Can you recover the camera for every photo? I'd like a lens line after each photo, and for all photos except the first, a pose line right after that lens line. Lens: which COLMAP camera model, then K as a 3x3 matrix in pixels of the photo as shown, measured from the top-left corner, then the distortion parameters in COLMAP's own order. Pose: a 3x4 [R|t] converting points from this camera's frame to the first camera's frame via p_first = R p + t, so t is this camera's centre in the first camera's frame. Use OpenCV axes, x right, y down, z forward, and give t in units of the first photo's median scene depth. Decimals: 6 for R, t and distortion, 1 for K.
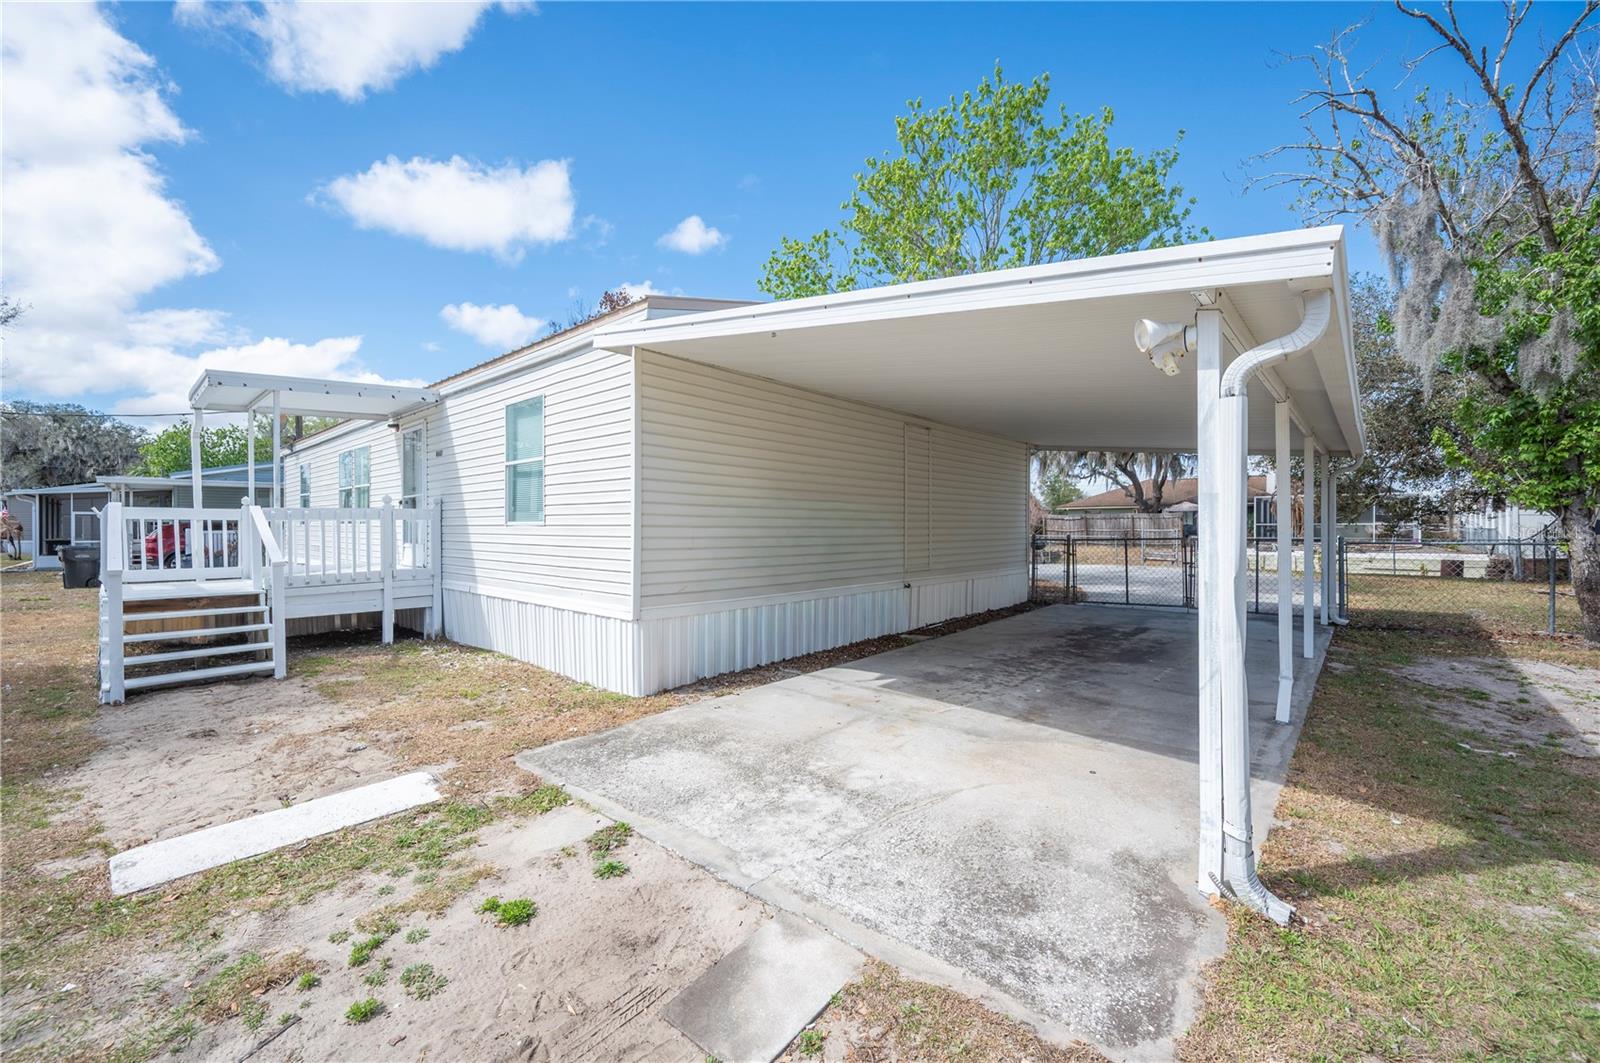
lens RADIAL K [[635.5, 0, 800.6], [0, 635.5, 527.5], [0, 0, 1]] dist [-0.001115, -0.000210]
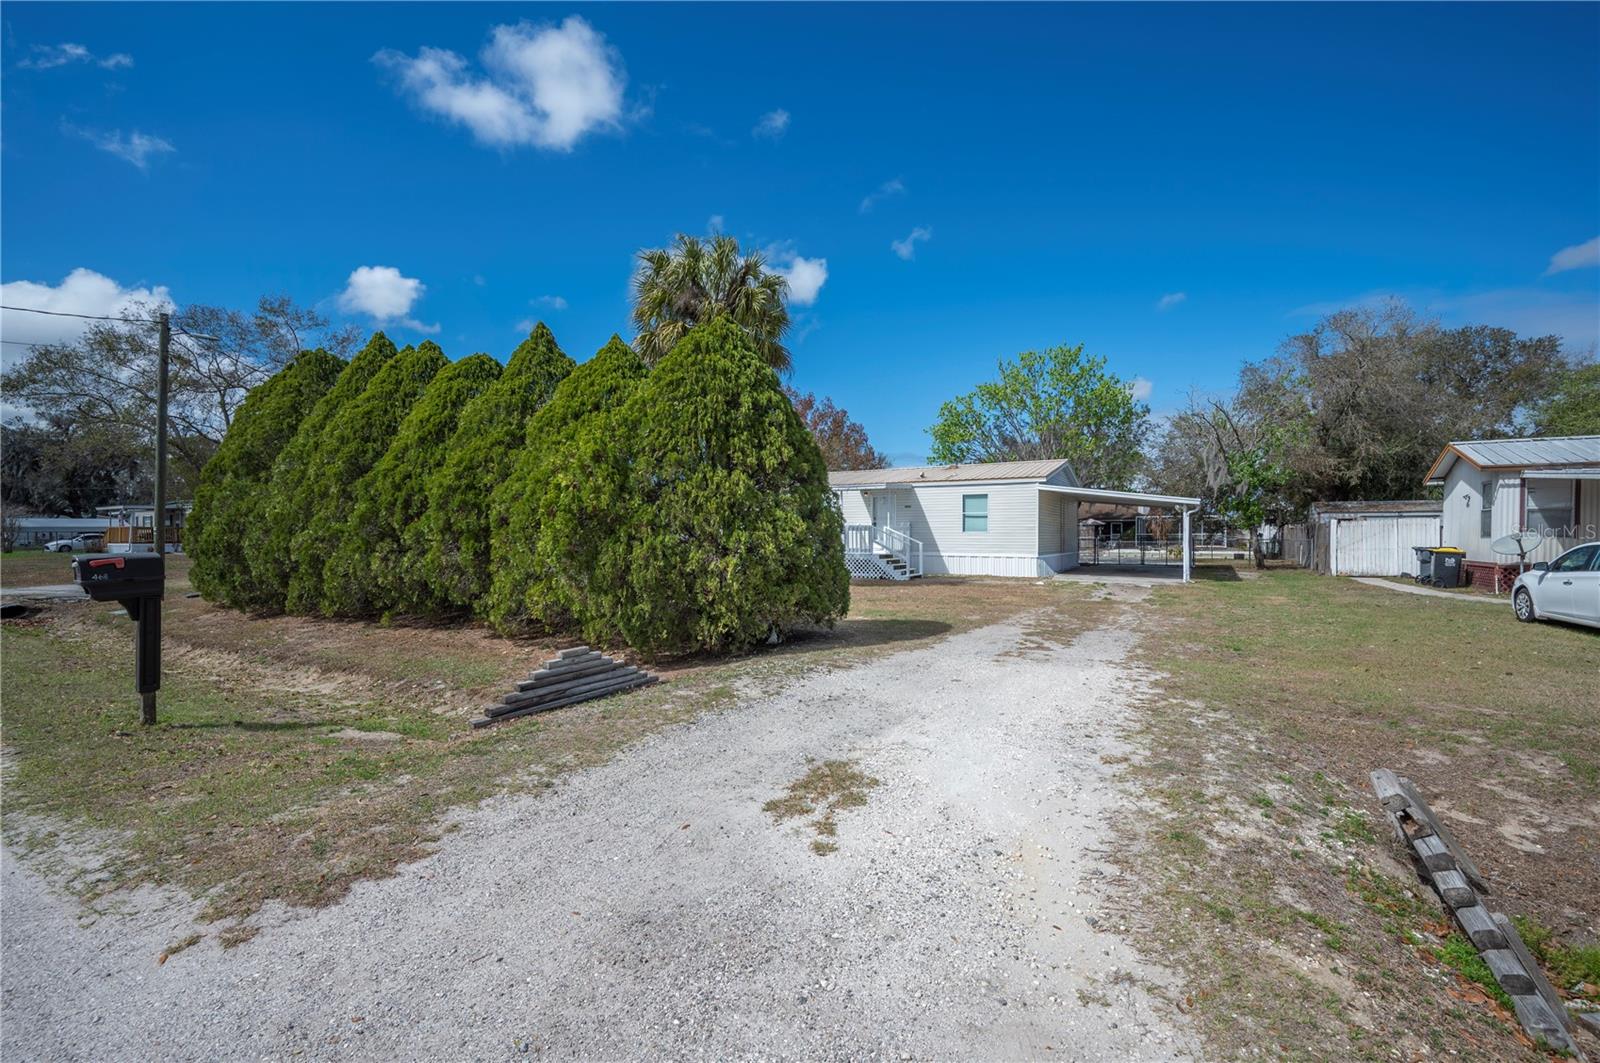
lens RADIAL K [[671.3, 0, 800.0], [0, 671.3, 531.5], [0, 0, 1]] dist [-0.000440, -0.000072]
pose [[0.980709, 0.003830, 0.195437, -1.991494], [-0.002066, 0.999955, -0.009227, 0.022554], [-0.195463, 0.008646, 0.980673, -2.186683]]
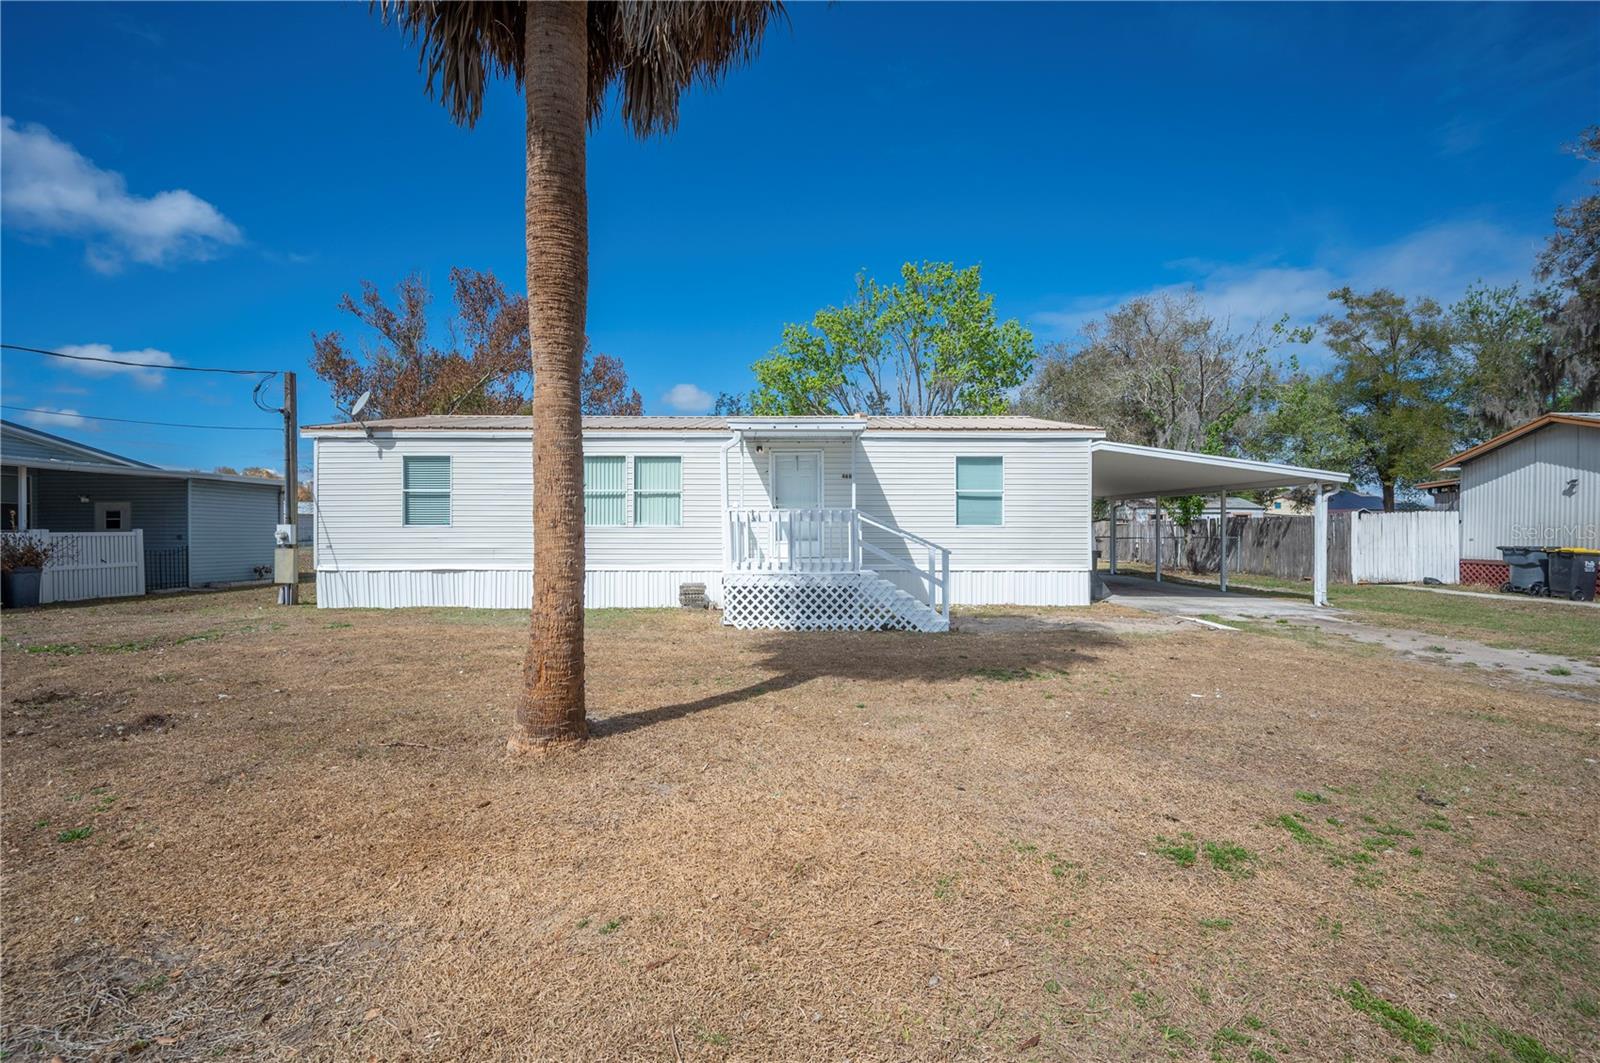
lens RADIAL K [[671.3, 0, 800.0], [0, 671.3, 531.5], [0, 0, 1]] dist [-0.000440, -0.000072]
pose [[0.740691, 0.004015, 0.671834, -2.074180], [0.000570, 0.999978, -0.006604, 0.020242], [-0.671846, 0.005274, 0.740672, -0.044018]]
